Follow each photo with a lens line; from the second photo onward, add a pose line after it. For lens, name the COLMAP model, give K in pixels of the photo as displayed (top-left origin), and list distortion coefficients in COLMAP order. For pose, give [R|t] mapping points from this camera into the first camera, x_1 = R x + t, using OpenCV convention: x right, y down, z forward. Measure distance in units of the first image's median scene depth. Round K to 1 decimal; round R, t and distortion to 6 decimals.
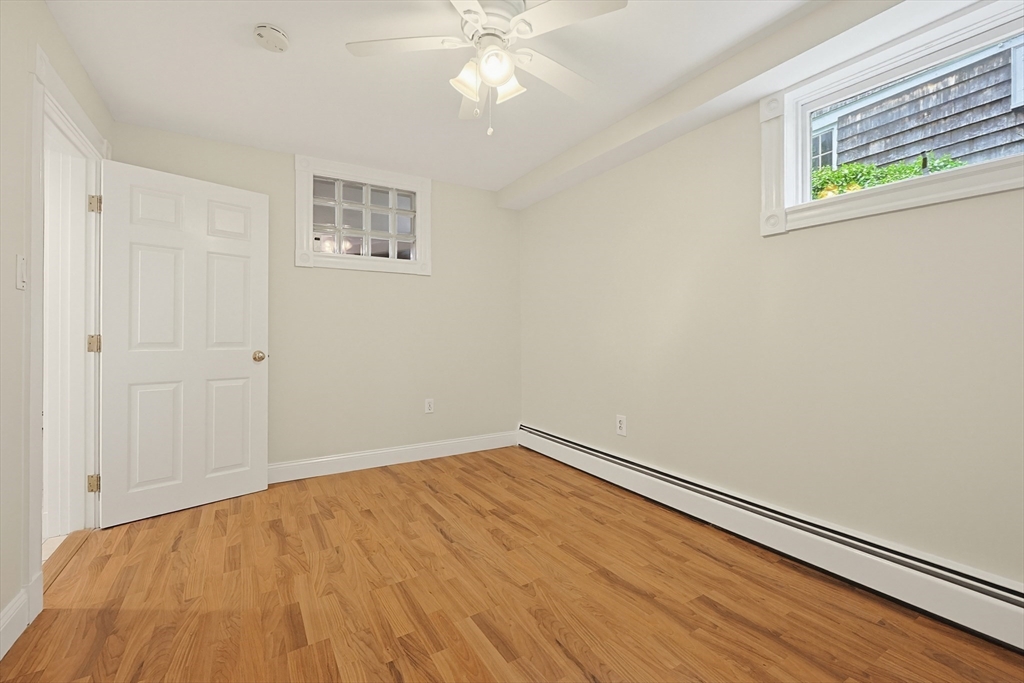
lens RADIAL K [[443.5, 0, 515.2], [0, 443.5, 330.2], [0, 0, 1]] dist [0.000275, 0.000200]
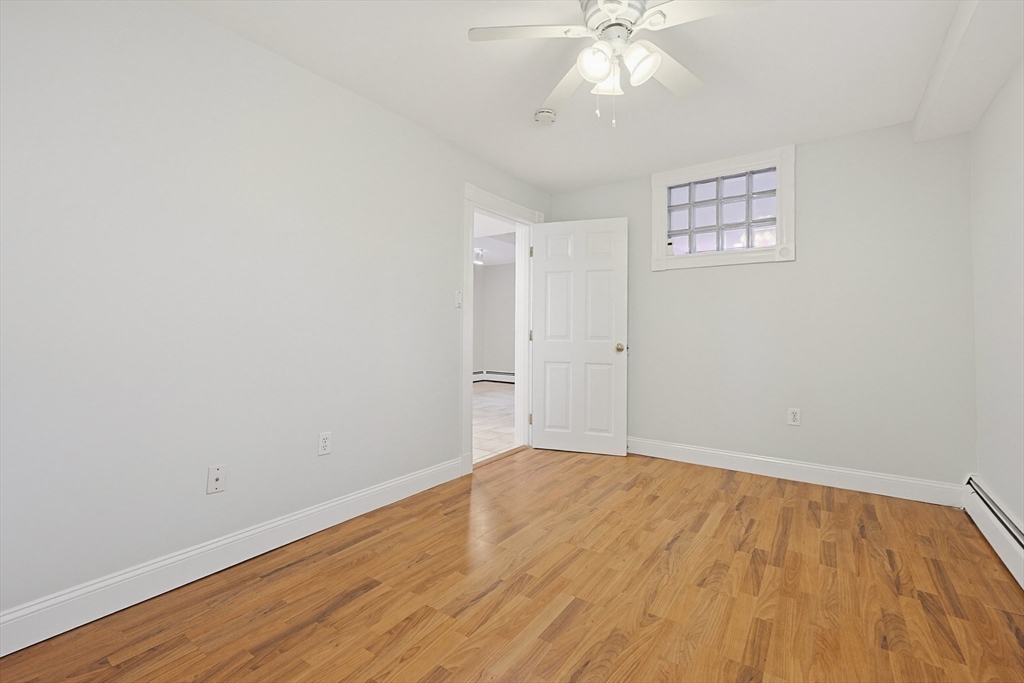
lens RADIAL K [[435.6, 0, 520.2], [0, 435.6, 336.2], [0, 0, 1]] dist [-0.003133, -0.000139]
pose [[0.392317, 0.013801, -0.919726, 0.581336], [0.008145, 0.999796, 0.018477, 0.000713], [0.919794, -0.014740, 0.392125, 0.349967]]
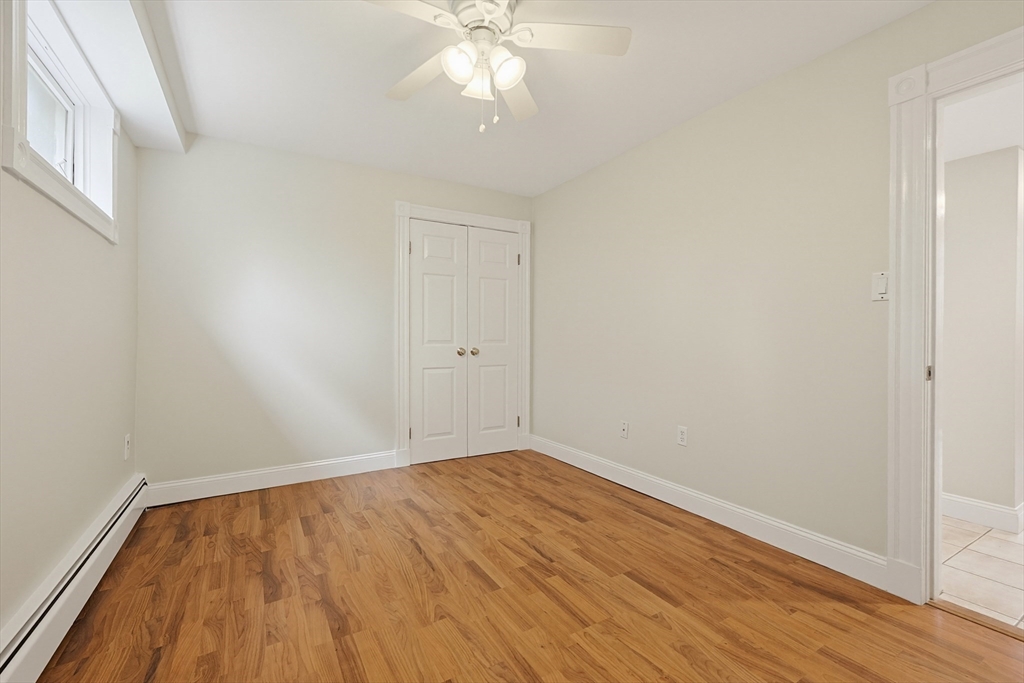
lens RADIAL K [[440.0, 0, 519.0], [0, 440.0, 341.4], [0, 0, 1]] dist [0.000745, -0.000088]
pose [[-0.999989, 0.002241, 0.004101, -0.111477], [0.002246, 0.999997, 0.001324, 0.012964], [-0.004098, 0.001333, -0.999991, 1.547352]]
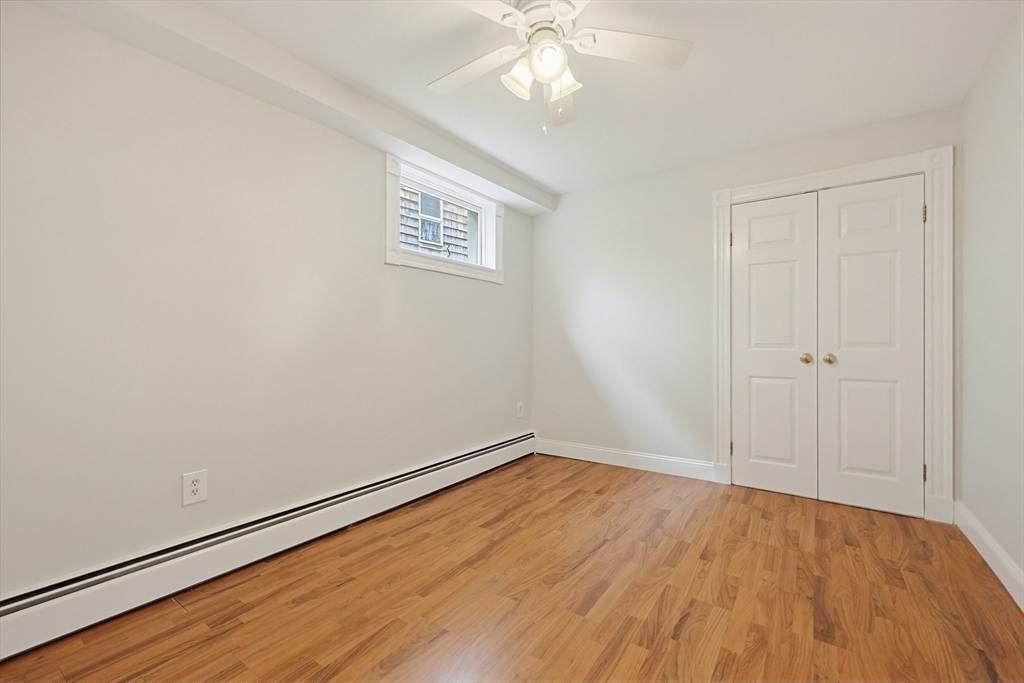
lens RADIAL K [[430.1, 0, 527.3], [0, 430.1, 344.4], [0, 0, 1]] dist [-0.002765, -0.000231]
pose [[-0.415370, -0.005091, 0.909638, -0.692969], [-0.001228, 0.999987, 0.005036, 0.008014], [-0.909652, 0.000975, -0.415370, 1.119873]]
